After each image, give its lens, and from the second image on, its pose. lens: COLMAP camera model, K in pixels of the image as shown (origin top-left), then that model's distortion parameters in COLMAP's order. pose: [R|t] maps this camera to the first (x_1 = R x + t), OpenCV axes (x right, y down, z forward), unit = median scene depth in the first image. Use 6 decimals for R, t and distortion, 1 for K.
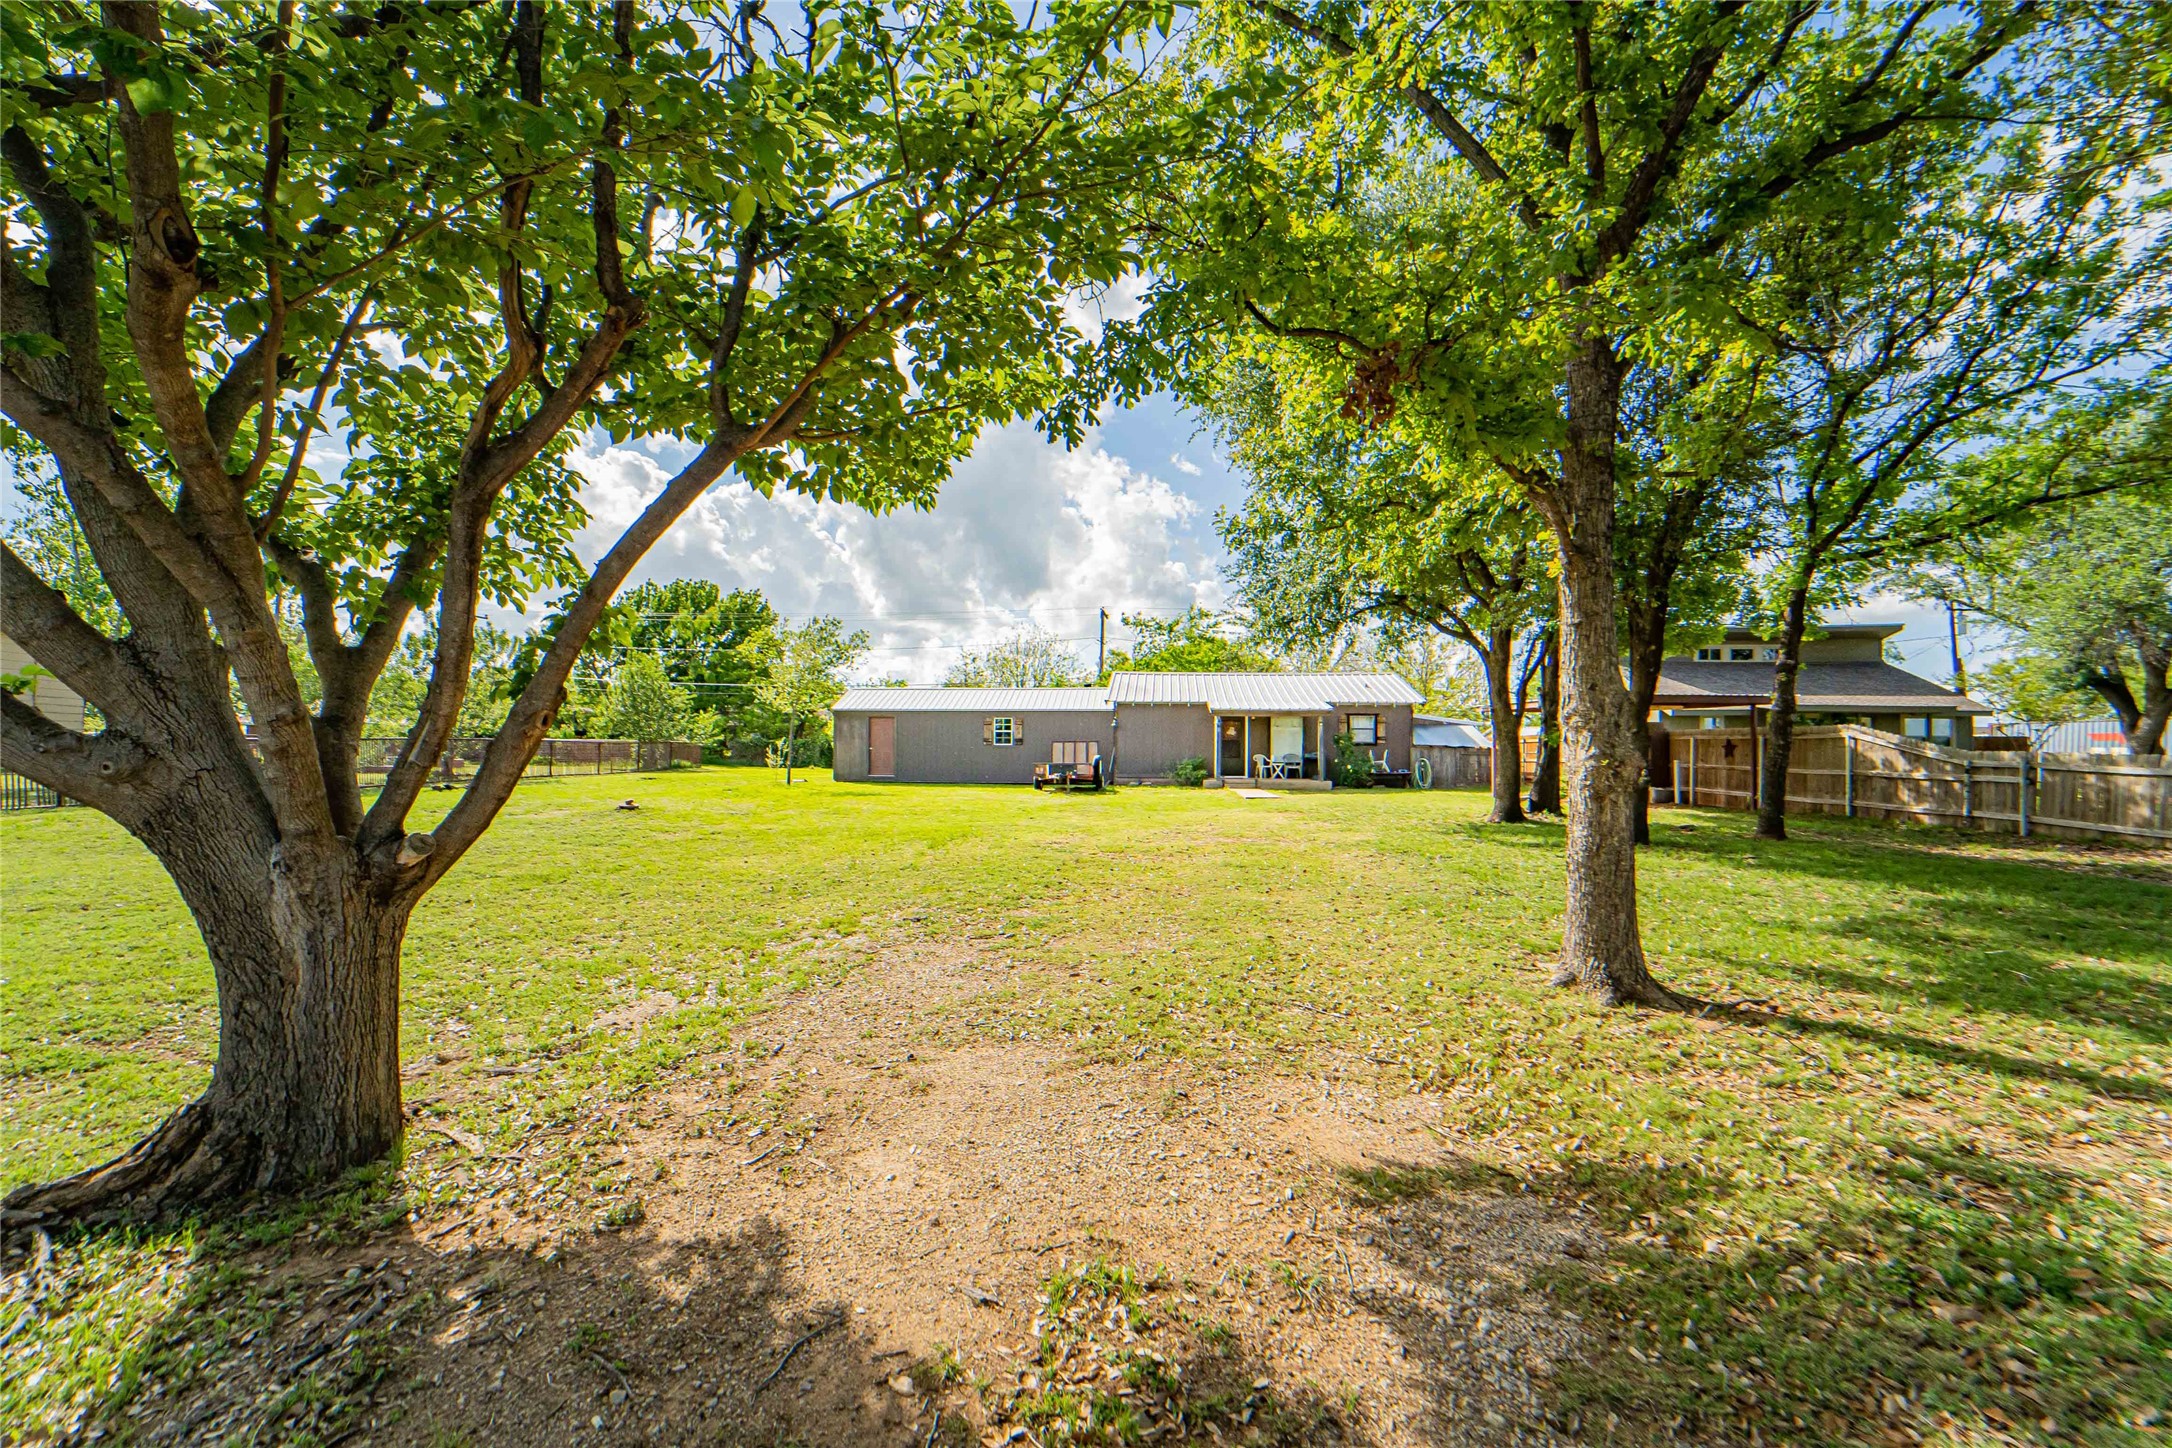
lens RADIAL K [[867.0, 0, 1093.0], [0, 867.0, 731.3], [0, 0, 1]] dist [-0.042867, -0.000054]
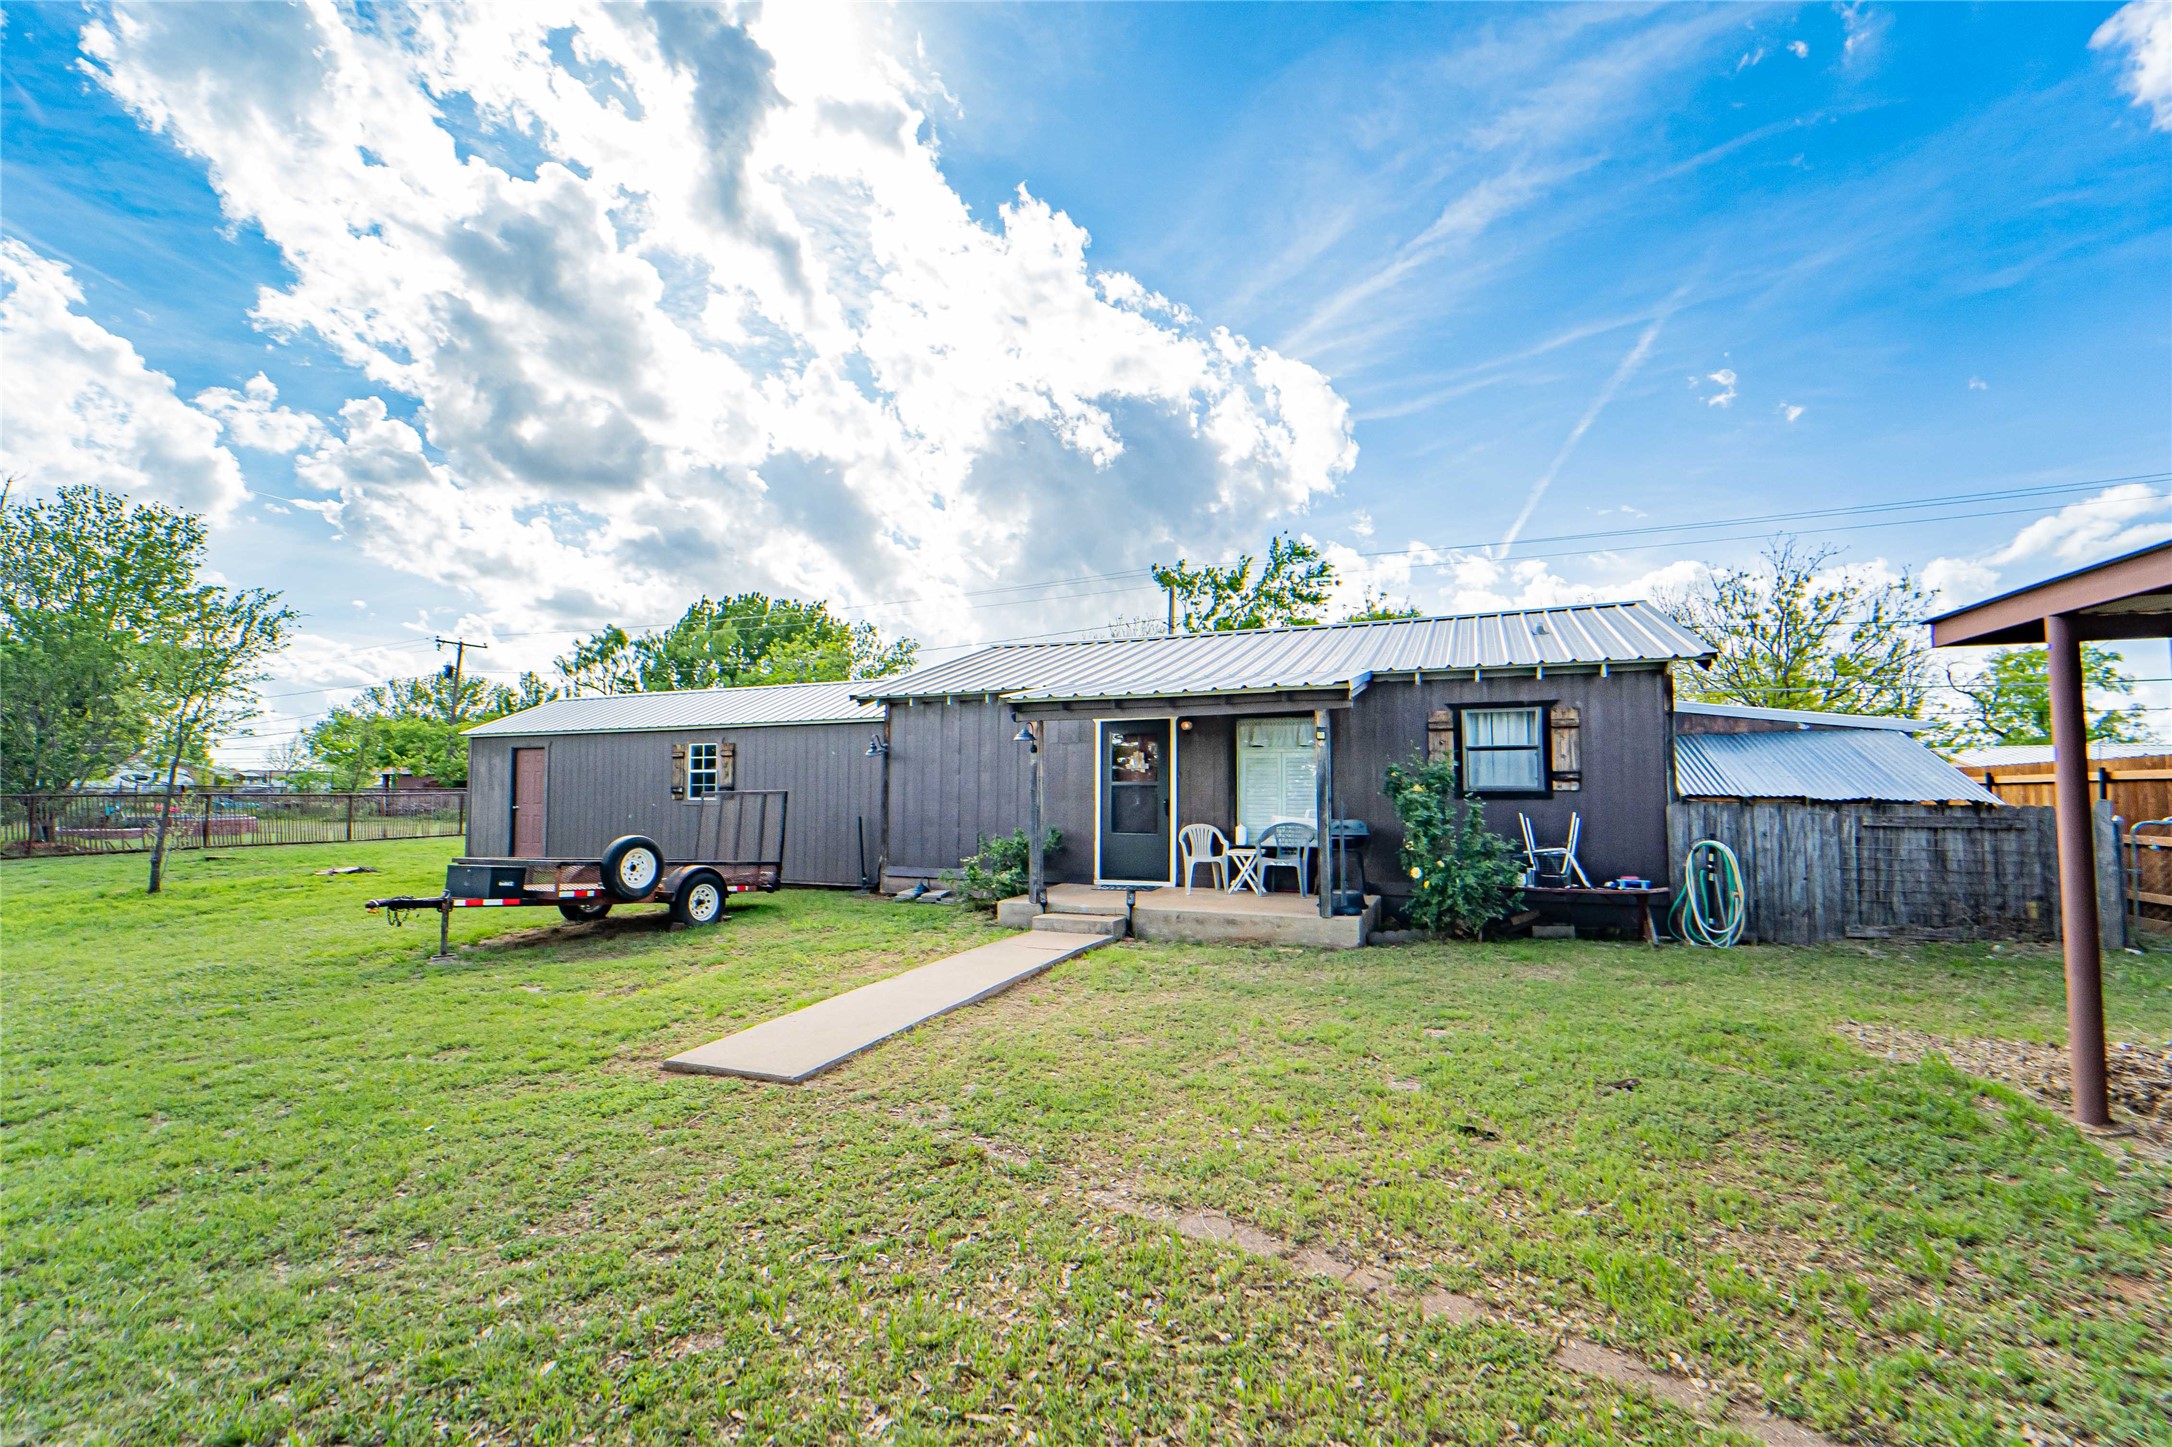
lens RADIAL K [[895.6, 0, 1096.7], [0, 895.6, 754.7], [0, 0, 1]] dist [-0.025322, -0.000083]
pose [[0.950414, -0.020975, -0.310279, 0.273377], [0.016258, 0.999710, -0.017781, 0.003325], [0.310562, 0.011855, 0.950479, 0.633826]]
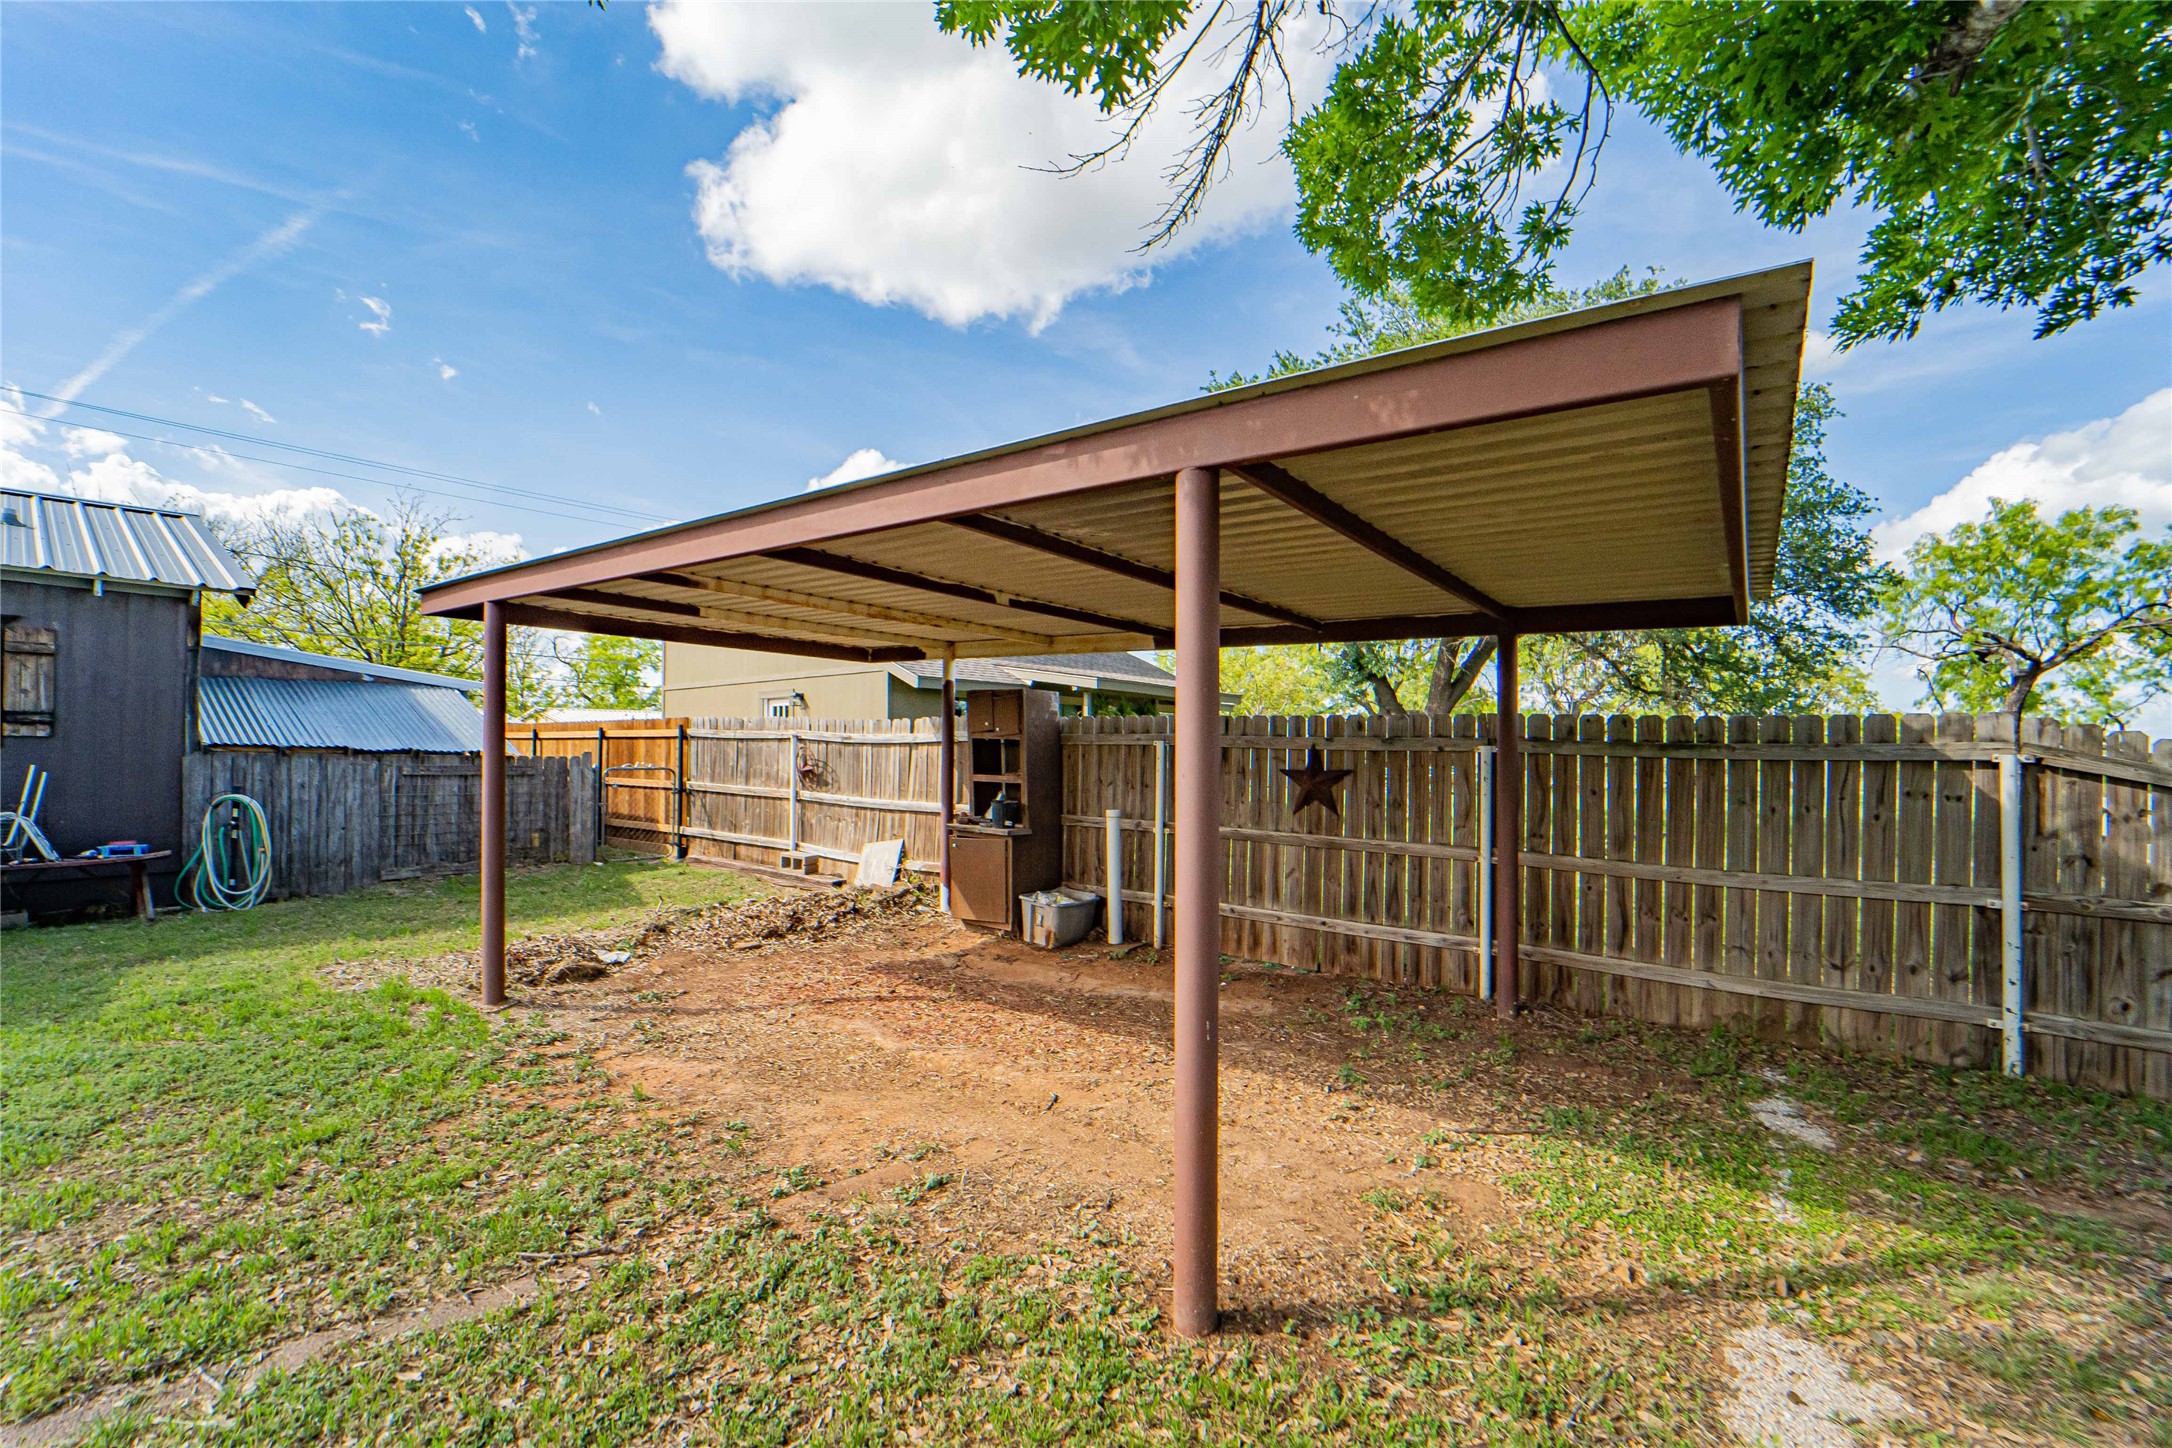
lens RADIAL K [[899.5, 0, 1068.5], [0, 899.5, 736.4], [0, 0, 1]] dist [-0.011596, -0.000049]
pose [[0.562091, 0.011294, 0.826998, 0.295337], [-0.029292, 0.999551, 0.006258, 0.003419], [-0.826556, -0.027742, 0.562170, 0.617014]]
